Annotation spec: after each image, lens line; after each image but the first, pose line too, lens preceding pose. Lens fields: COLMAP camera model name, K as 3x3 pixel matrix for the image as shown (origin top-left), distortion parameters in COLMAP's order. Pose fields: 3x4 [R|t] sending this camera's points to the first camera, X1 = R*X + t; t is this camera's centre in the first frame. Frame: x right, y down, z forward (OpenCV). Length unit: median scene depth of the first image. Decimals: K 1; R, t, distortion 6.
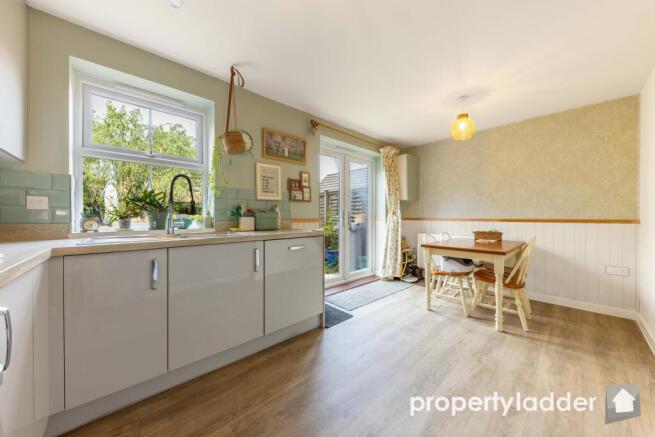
lens RADIAL K [[225.1, 0, 328.7], [0, 225.1, 217.0], [0, 0, 1]] dist [0.000947, -0.000075]
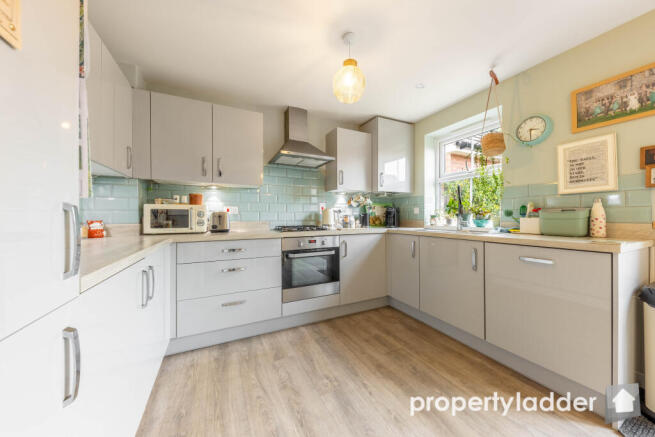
lens RADIAL K [[225.1, 0, 328.7], [0, 225.1, 217.0], [0, 0, 1]] dist [0.000947, -0.000075]
pose [[-0.273461, 0.005061, -0.961870, 0.702953], [0.001166, 0.999987, 0.004930, -0.007751], [0.961882, 0.000226, -0.273464, 0.527468]]
